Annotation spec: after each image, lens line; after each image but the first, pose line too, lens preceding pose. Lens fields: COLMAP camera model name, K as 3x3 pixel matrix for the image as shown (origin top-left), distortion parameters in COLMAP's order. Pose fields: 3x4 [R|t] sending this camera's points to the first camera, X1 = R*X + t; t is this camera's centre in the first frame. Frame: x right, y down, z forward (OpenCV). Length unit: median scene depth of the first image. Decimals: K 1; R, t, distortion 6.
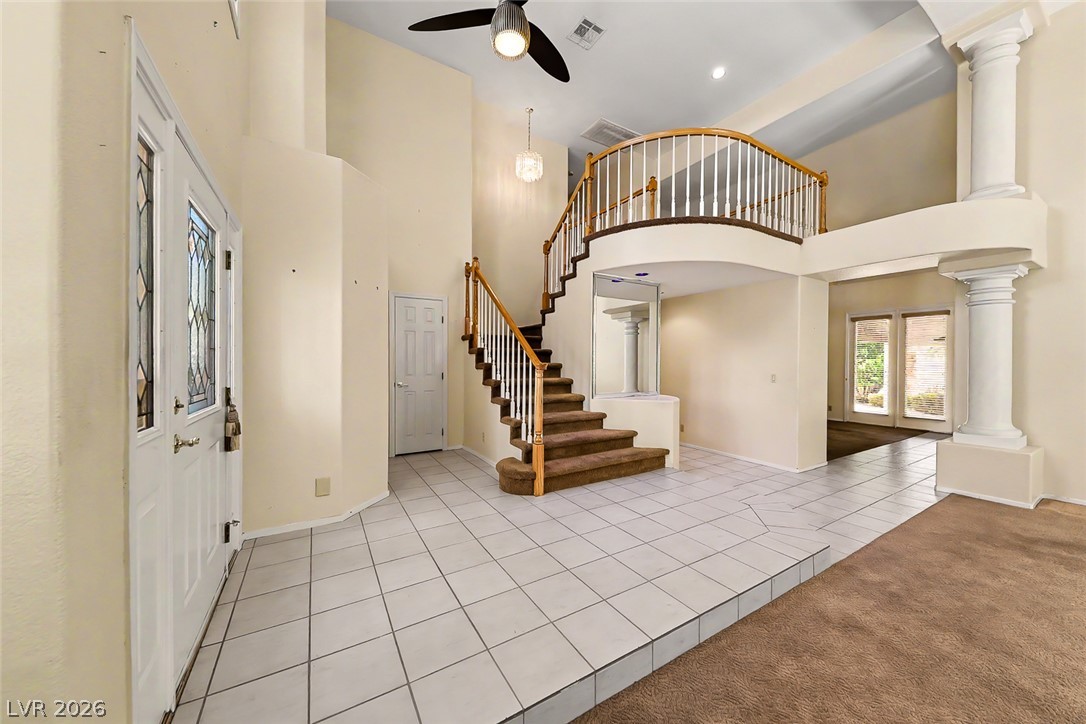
lens RADIAL K [[378.3, 0, 524.4], [0, 378.3, 360.0], [0, 0, 1]] dist [0.001268, -0.000939]
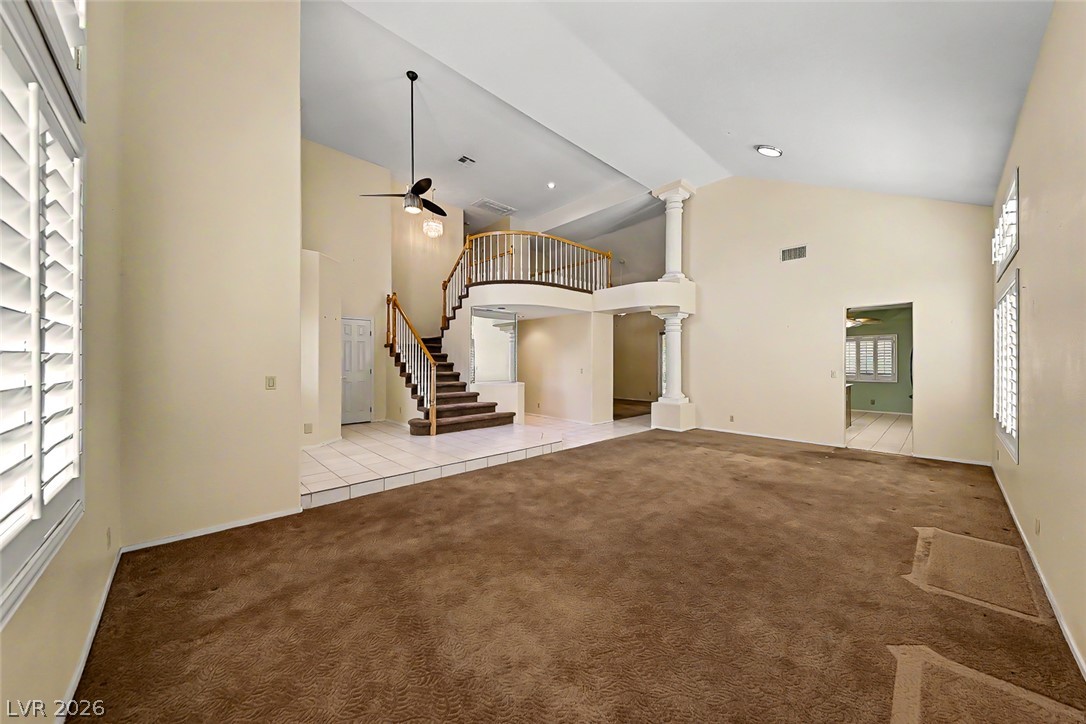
lens RADIAL K [[378.3, 0, 541.4], [0, 378.3, 363.0], [0, 0, 1]] dist [0.001268, -0.000939]
pose [[0.969194, -0.004649, 0.246254, 0.071896], [0.003627, 0.999983, 0.004607, 0.005176], [-0.246271, -0.003572, 0.969194, -0.652510]]
